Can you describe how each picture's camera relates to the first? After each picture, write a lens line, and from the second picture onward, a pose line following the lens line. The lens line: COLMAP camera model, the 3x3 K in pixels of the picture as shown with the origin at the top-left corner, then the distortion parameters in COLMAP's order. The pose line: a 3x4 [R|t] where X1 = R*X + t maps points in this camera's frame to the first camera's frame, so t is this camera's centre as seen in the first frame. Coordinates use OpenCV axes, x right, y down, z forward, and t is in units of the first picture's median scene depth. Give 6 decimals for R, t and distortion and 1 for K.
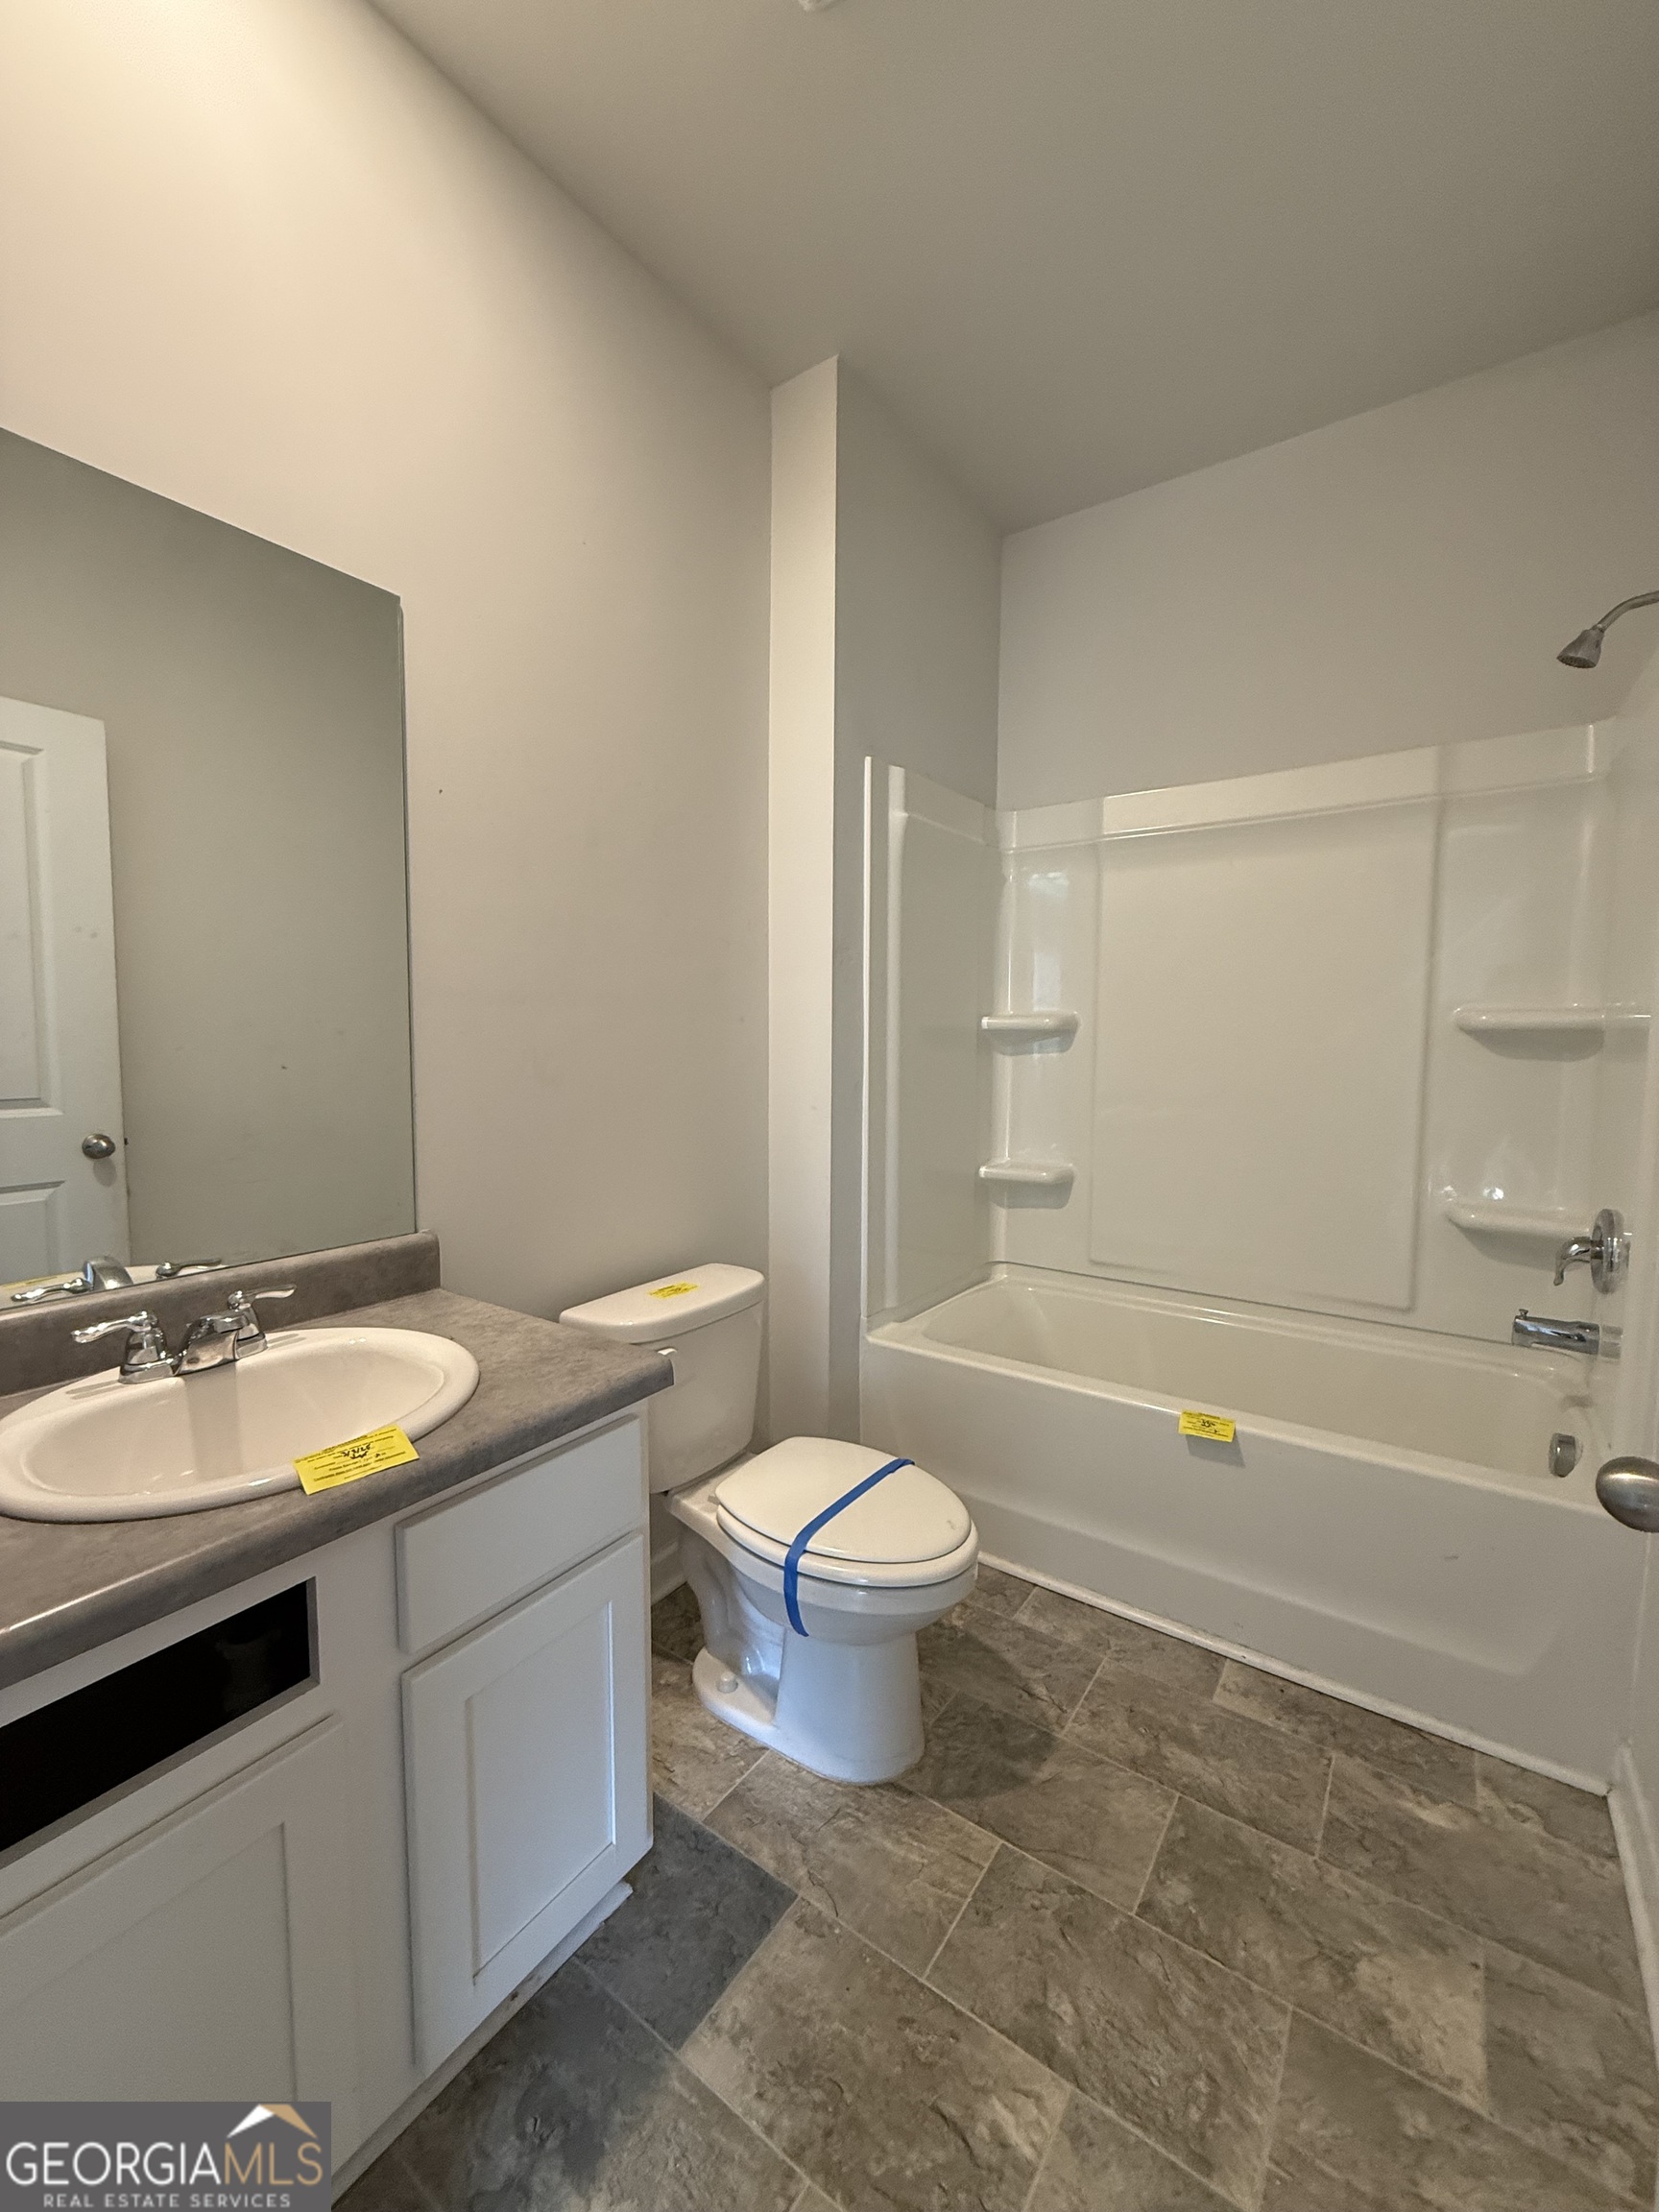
lens RADIAL K [[883.2, 0, 832.0], [0, 883.2, 1098.4], [0, 0, 1]] dist [-0.000024, 0.000055]
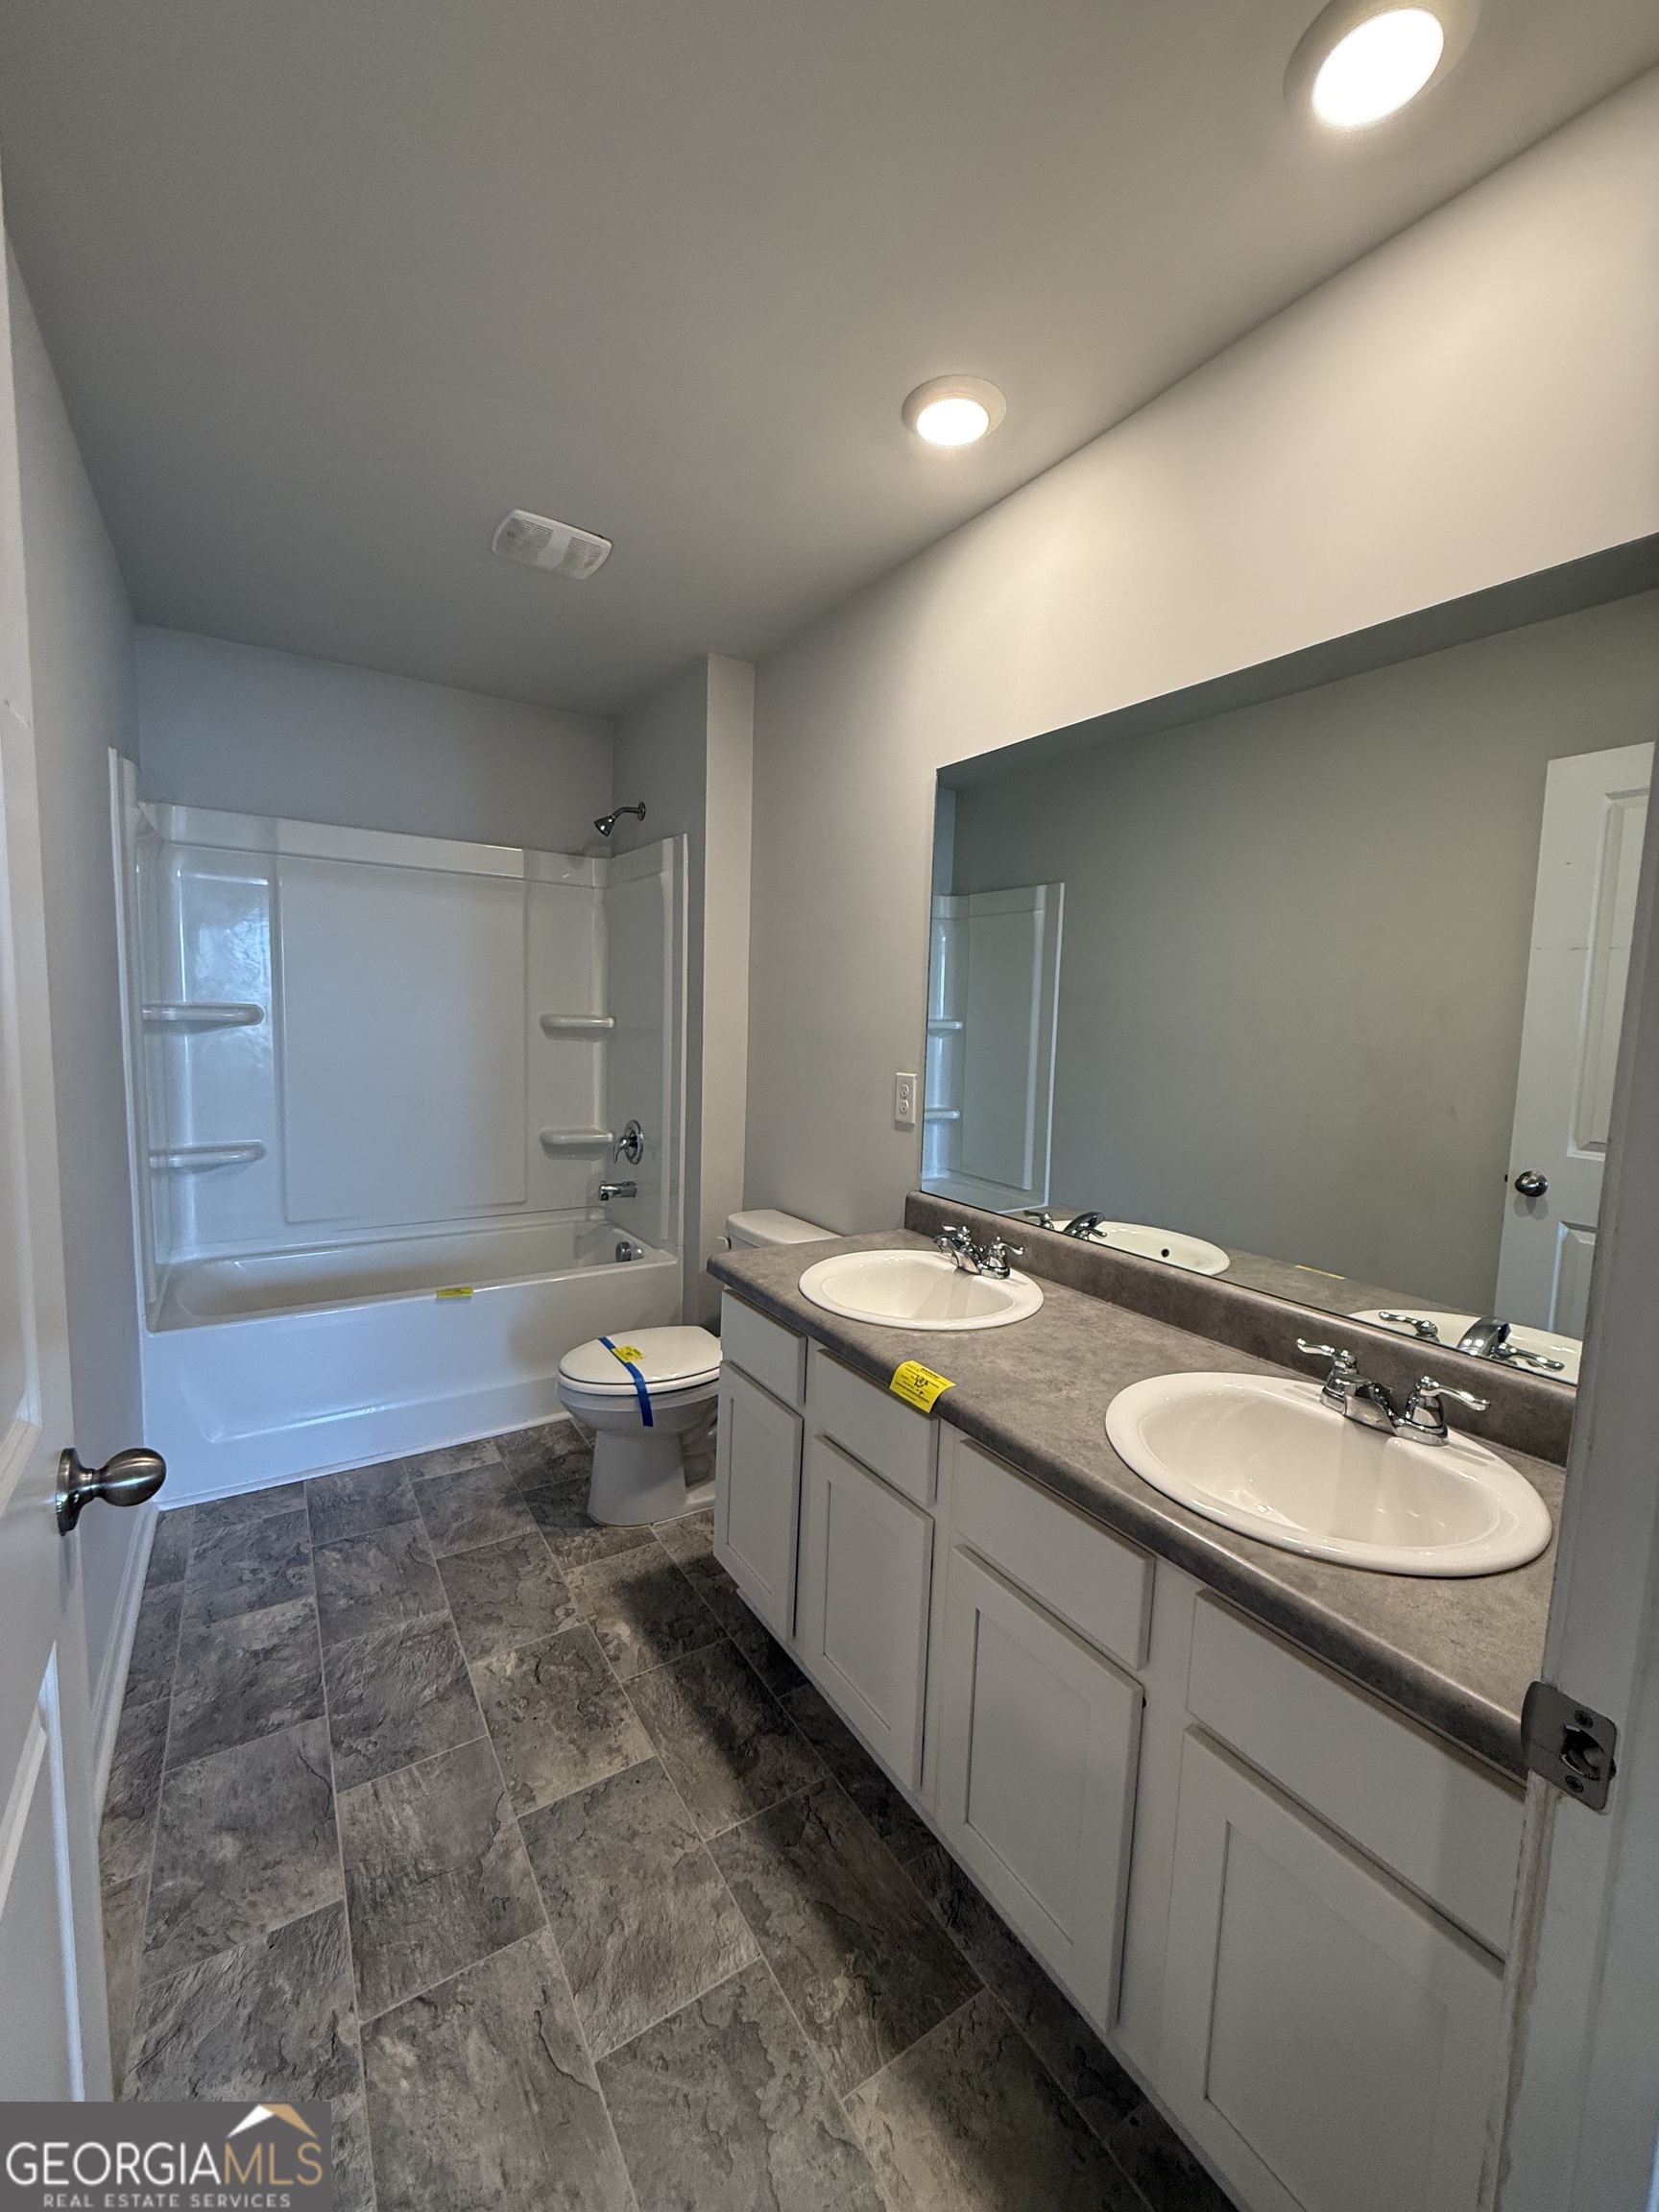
lens RADIAL K [[883.2, 0, 826.1], [0, 883.2, 1099.4], [0, 0, 1]] dist [-0.000024, 0.000055]
pose [[-0.925695, -0.065737, 0.372515, -0.797533], [-0.000591, 0.985034, 0.172358, -0.221175], [-0.378271, 0.159330, -0.911880, 1.796069]]
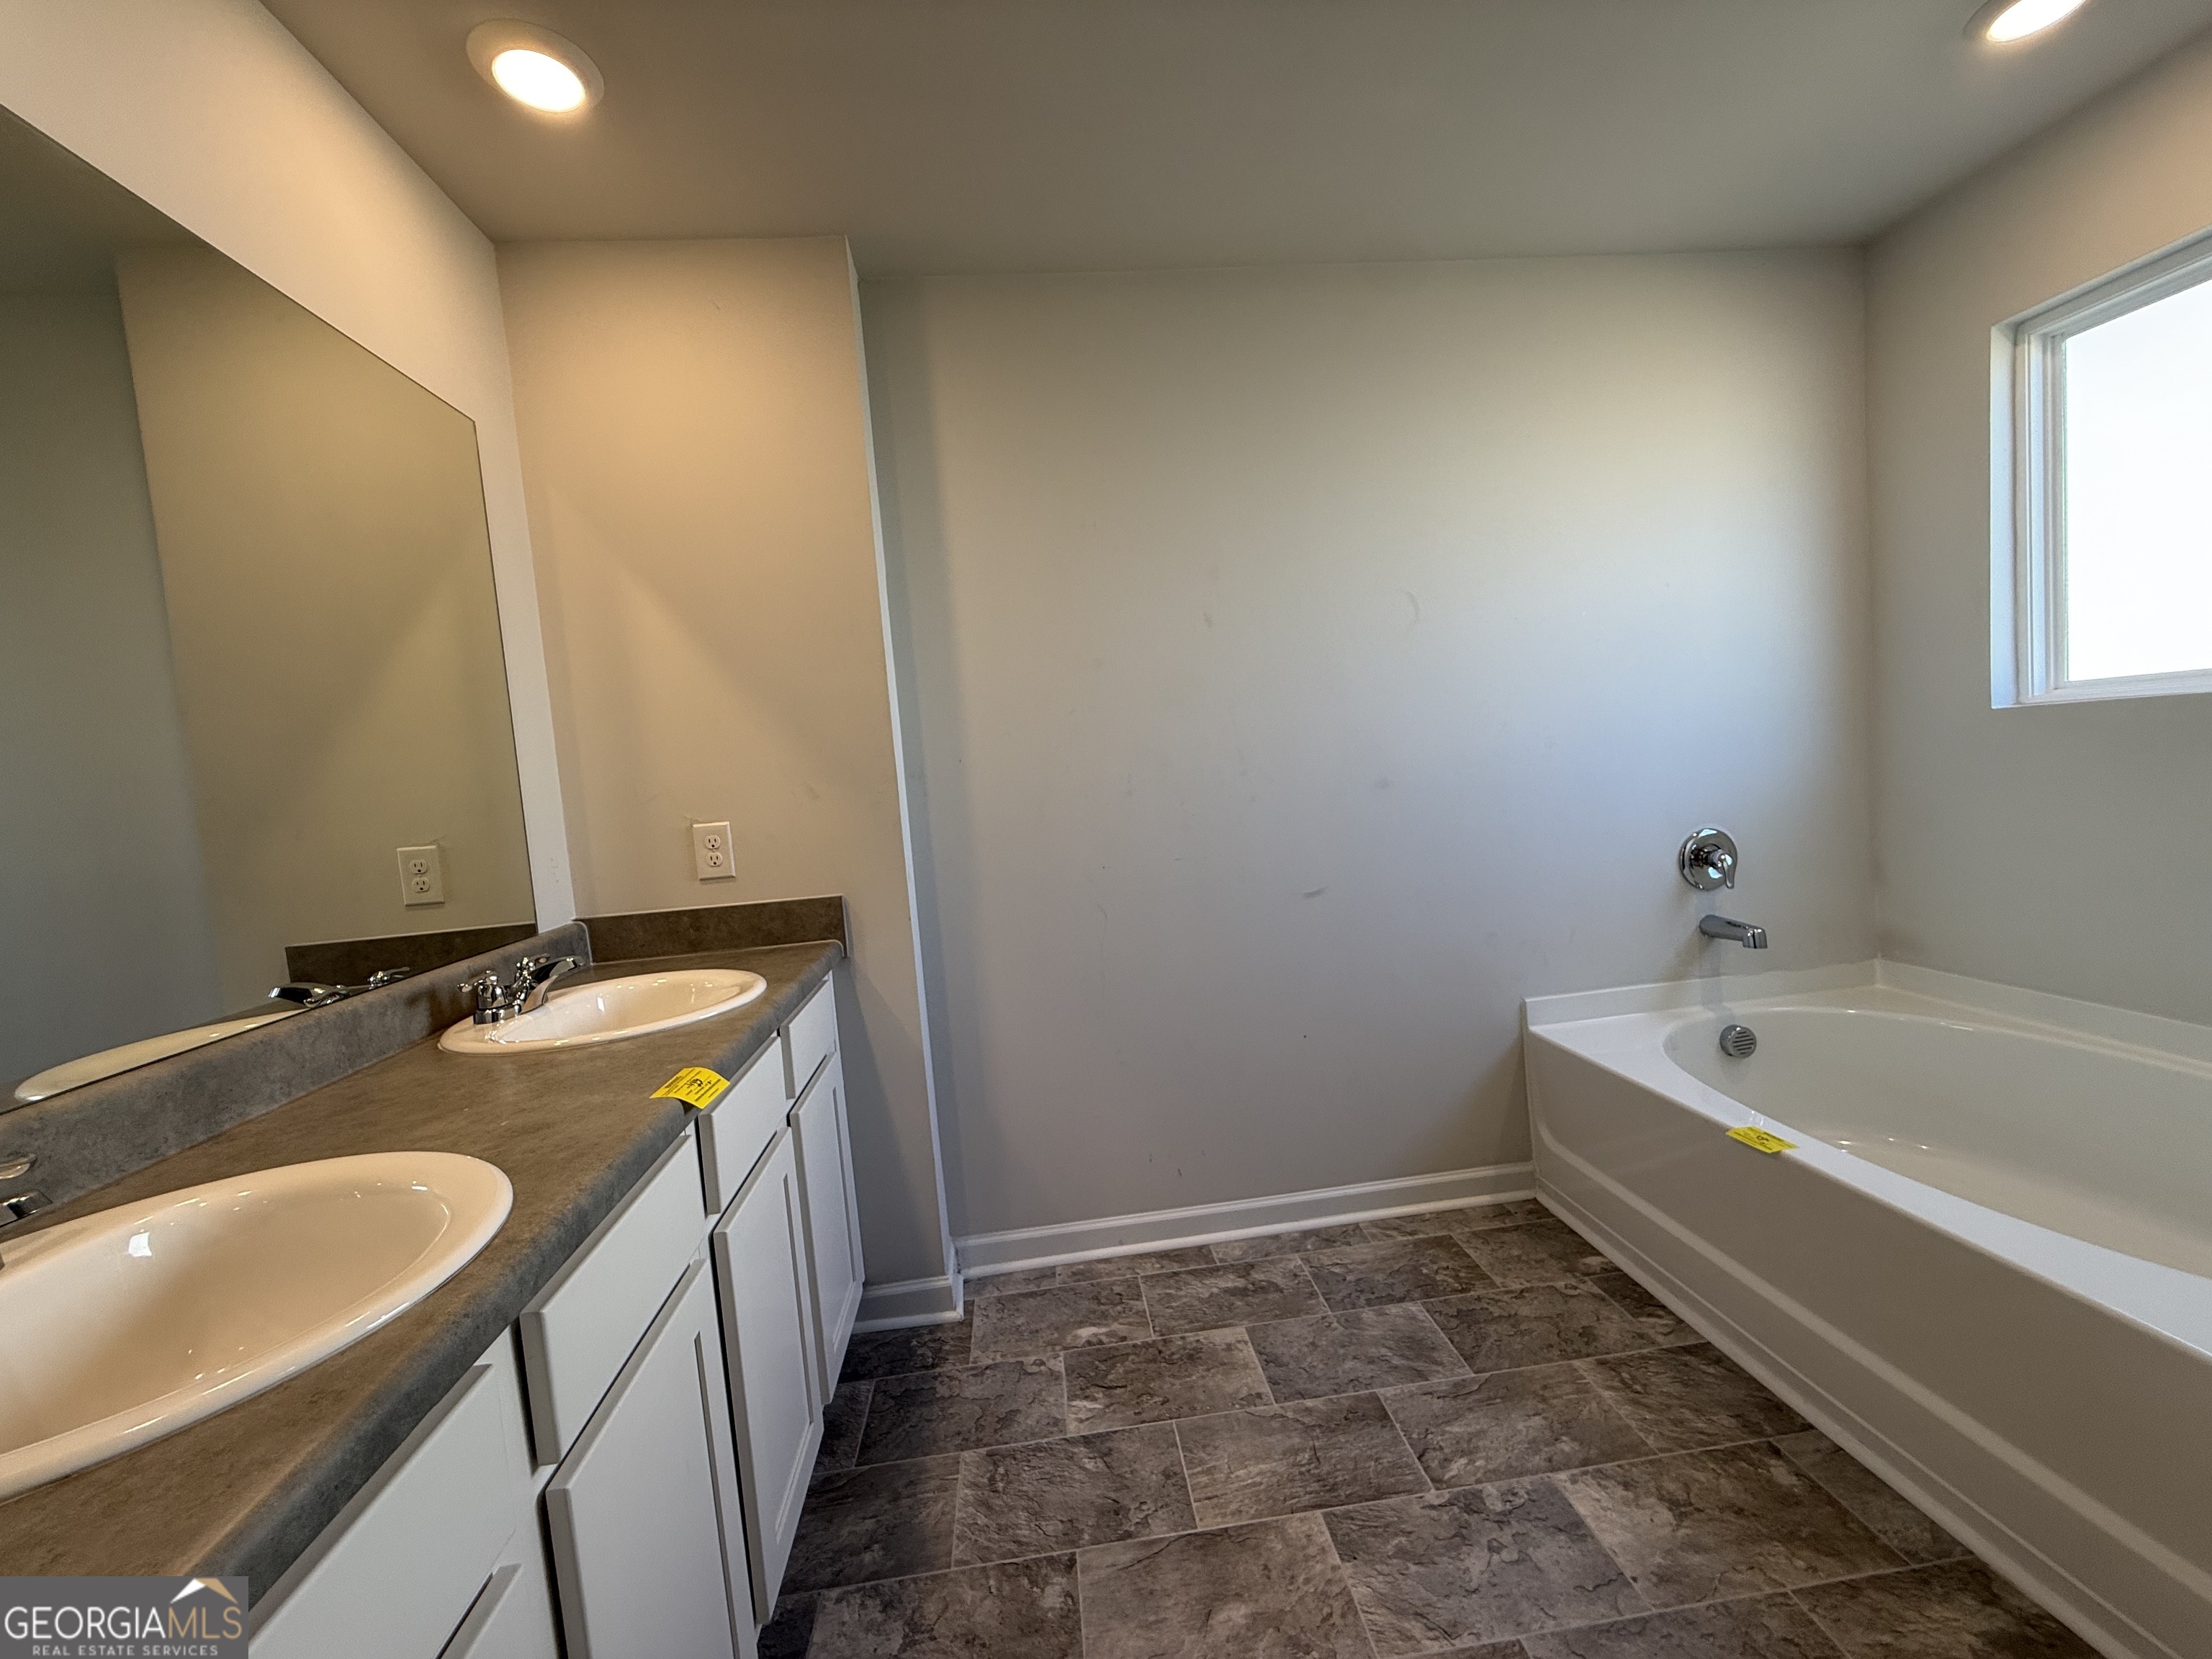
lens RADIAL K [[883.2, 0, 1100.5], [0, 883.2, 832.2], [0, 0, 1]] dist [-0.000024, 0.000055]
pose [[-0.758828, 0.102407, -0.643190, 0.962980], [0.031621, 0.992189, 0.120667, -0.129856], [0.650523, 0.071227, -0.756139, 1.829064]]
